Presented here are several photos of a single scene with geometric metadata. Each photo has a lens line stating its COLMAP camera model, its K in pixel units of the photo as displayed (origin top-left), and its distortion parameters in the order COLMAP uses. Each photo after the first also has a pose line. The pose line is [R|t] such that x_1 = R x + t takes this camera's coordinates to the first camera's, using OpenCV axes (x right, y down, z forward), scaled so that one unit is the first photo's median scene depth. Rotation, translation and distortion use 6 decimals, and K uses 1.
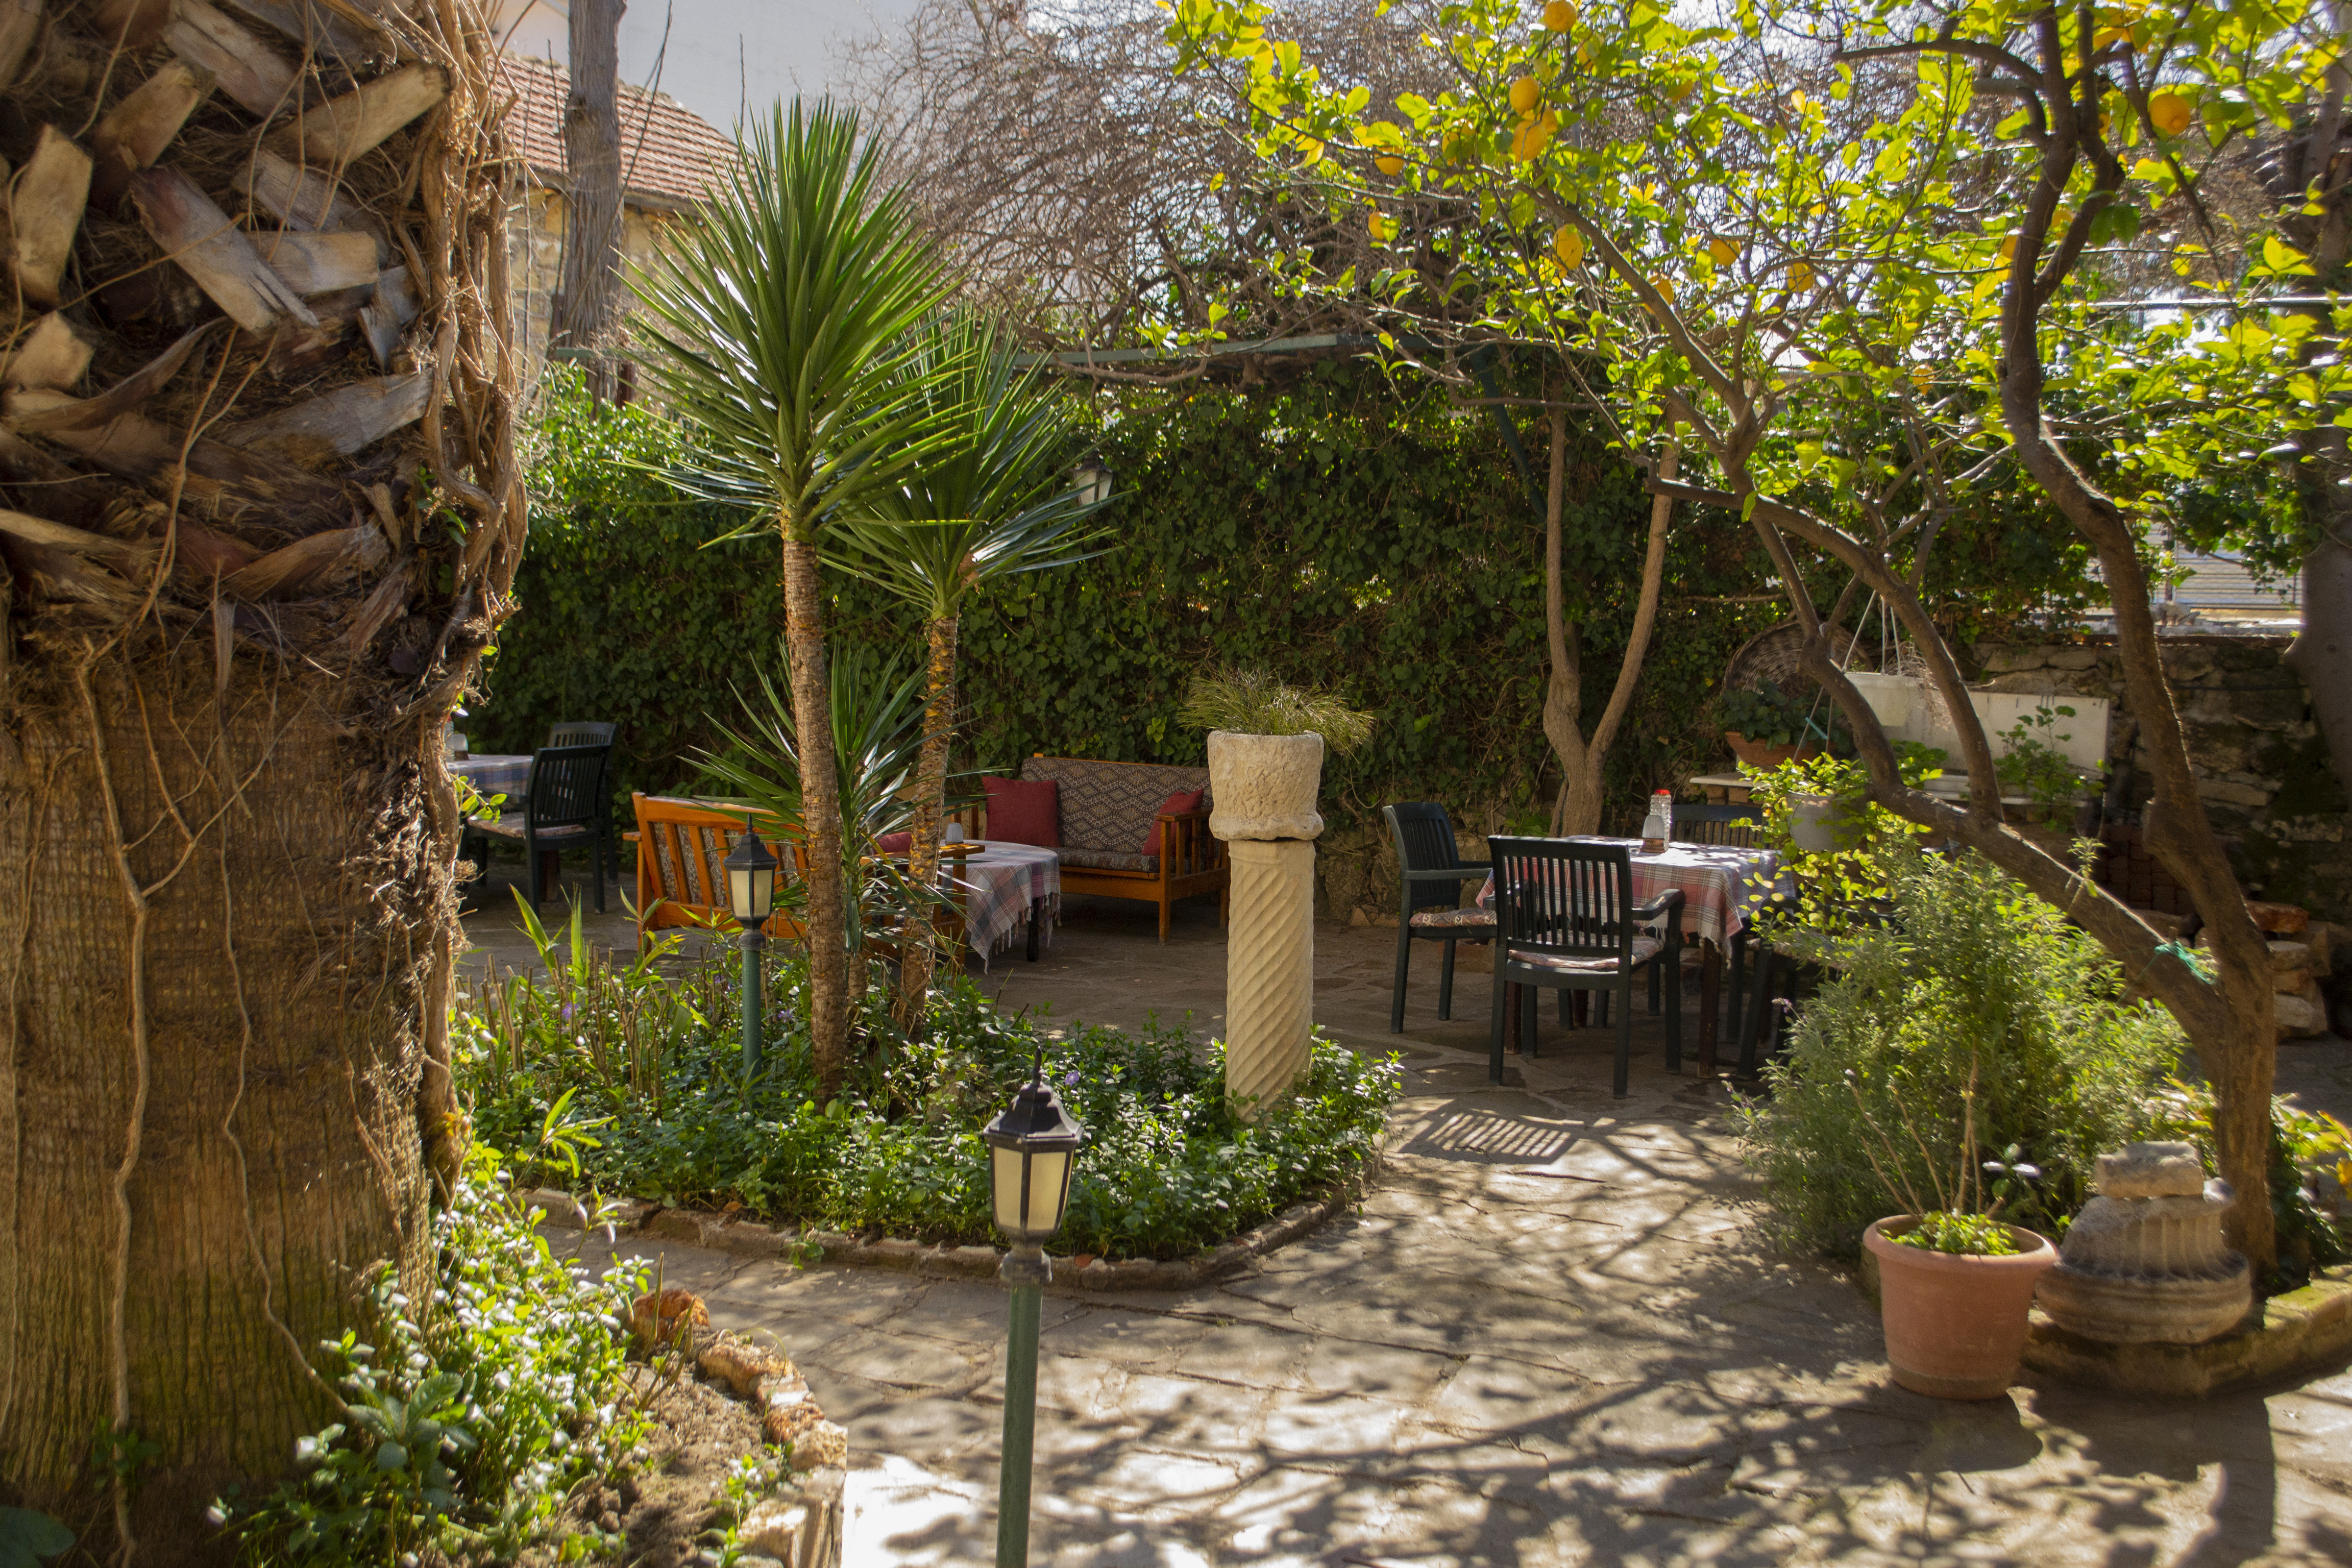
lens RADIAL K [[2284.8, 0, 1175.6], [0, 2284.8, 780.3], [0, 0, 1]] dist [-0.089600, 0.000000]
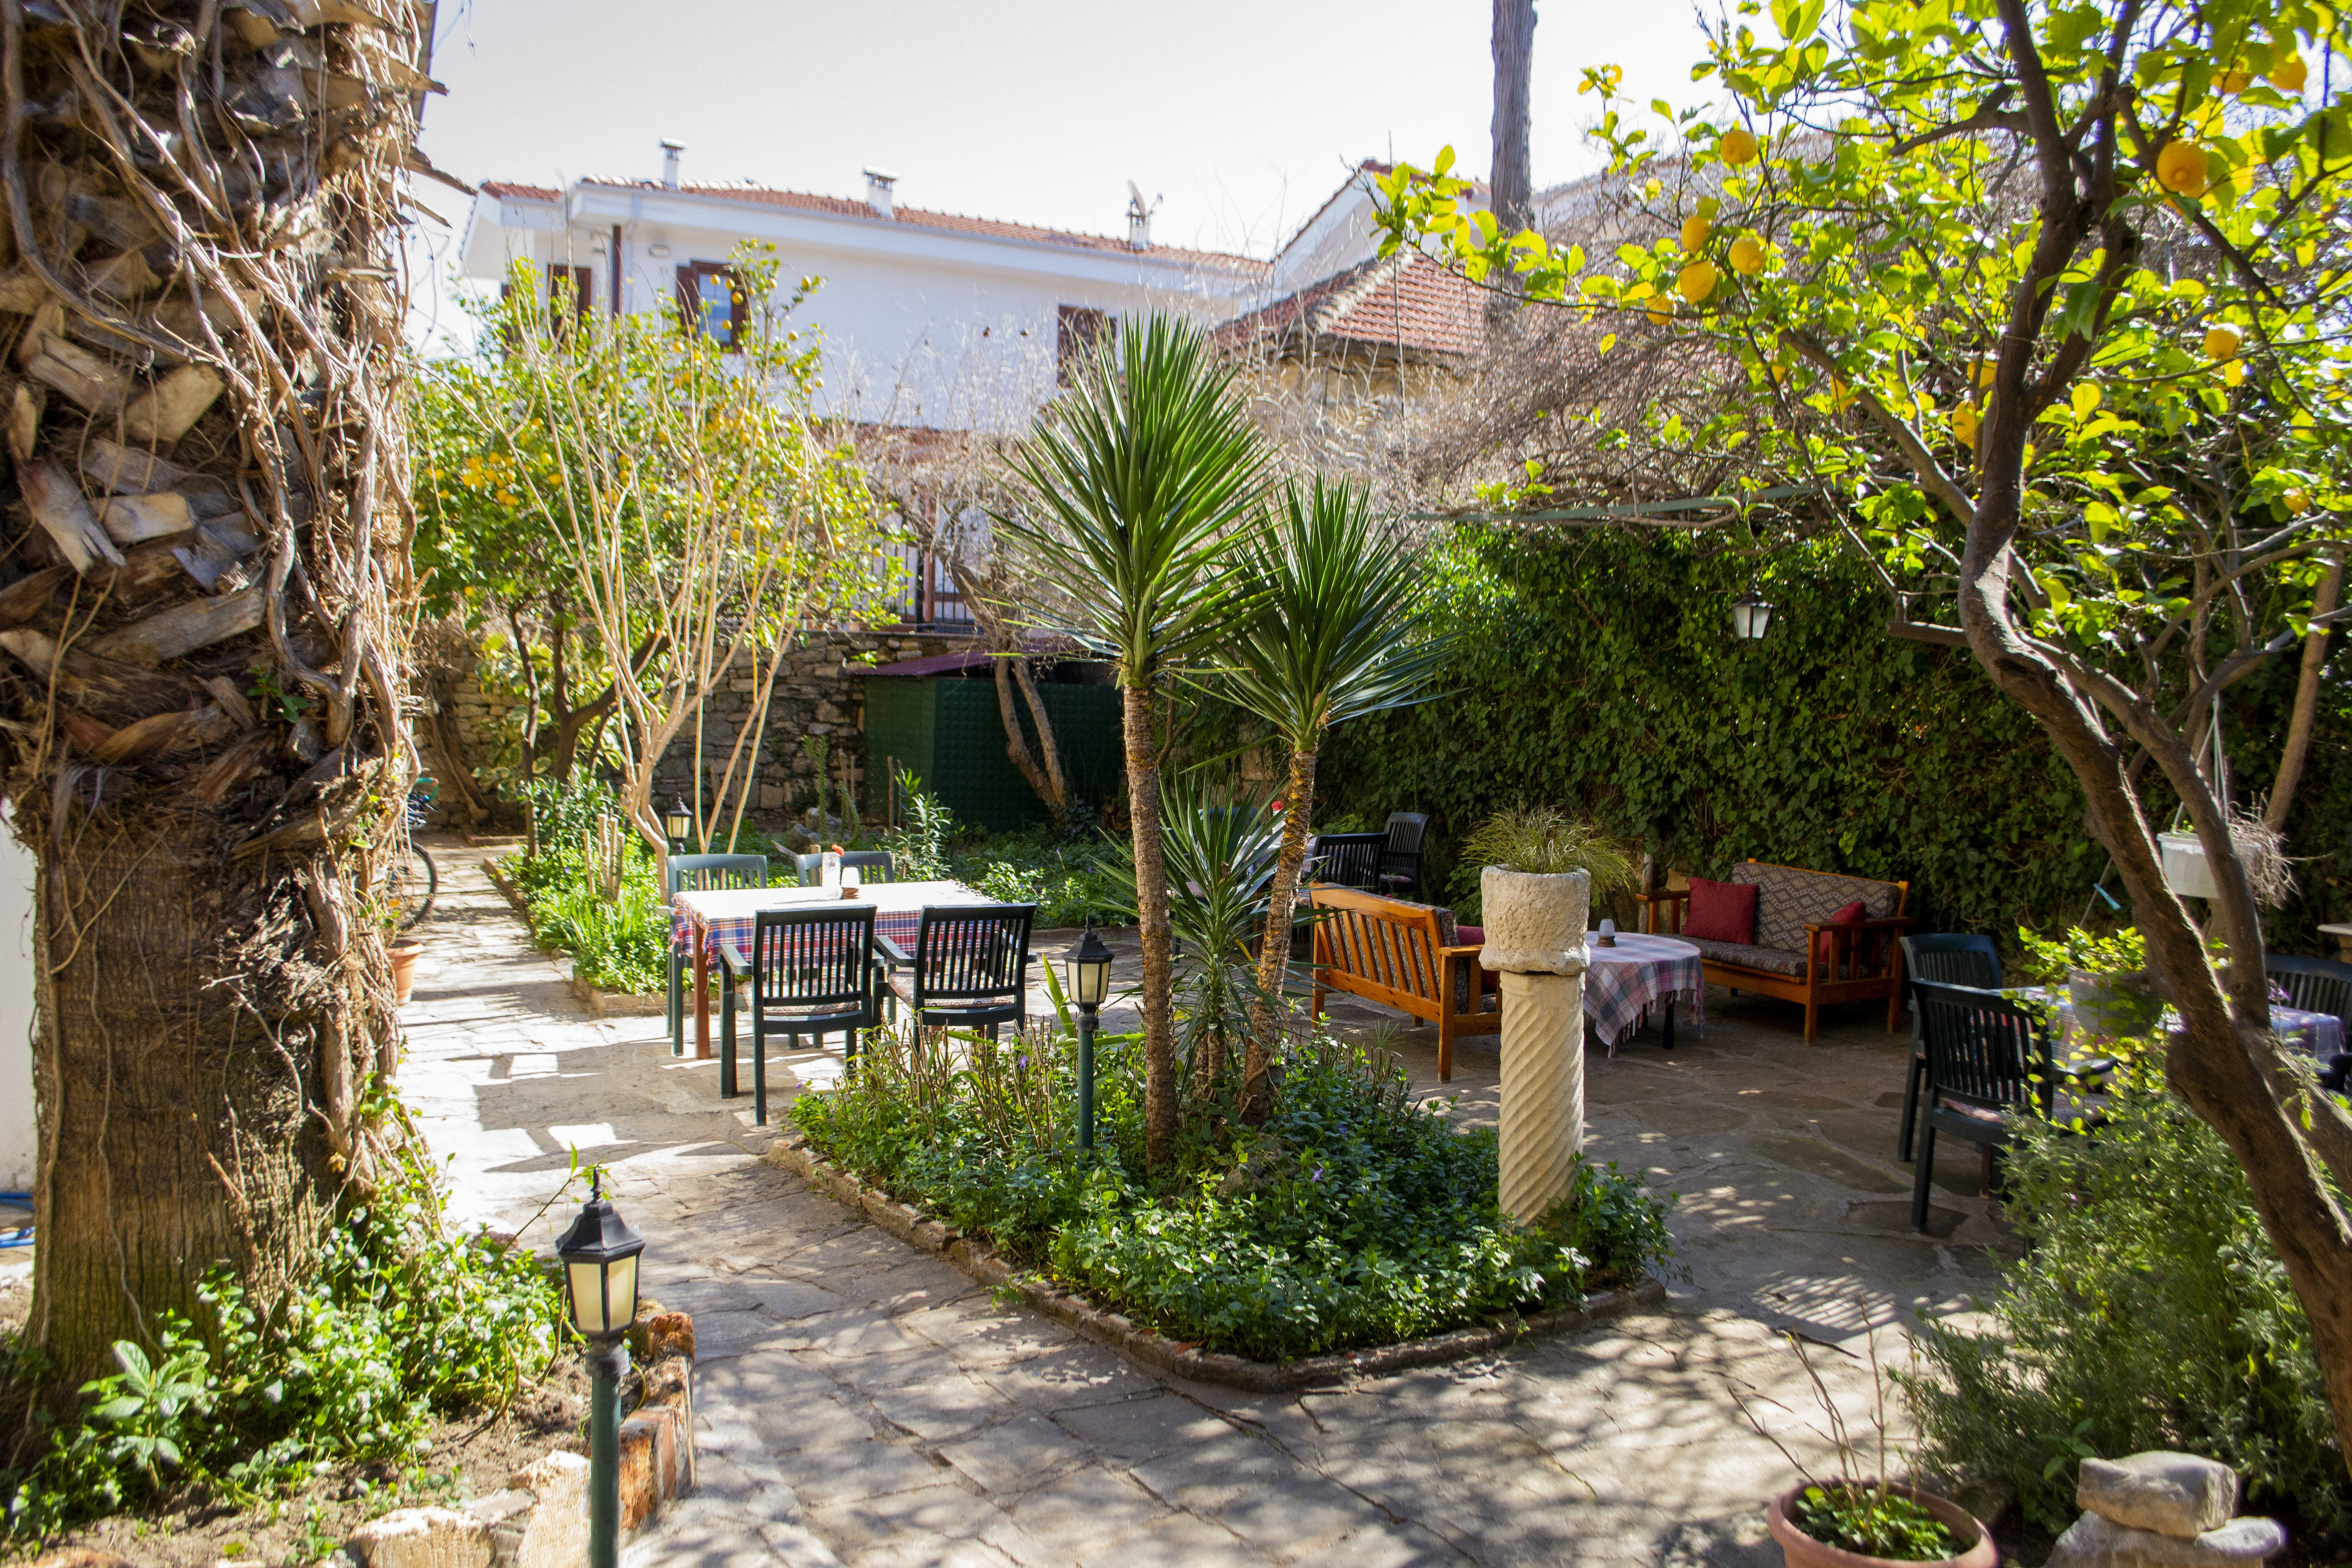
lens RADIAL K [[1832.7, 0, 1176.5], [0, 1832.7, 792.6], [0, 0, 1]] dist [-0.048368, -0.000134]
pose [[0.843712, 0.031580, -0.535867, 0.363422], [-0.045914, 0.998855, -0.013426, -0.039078], [0.534829, 0.035932, 0.844196, 0.209676]]
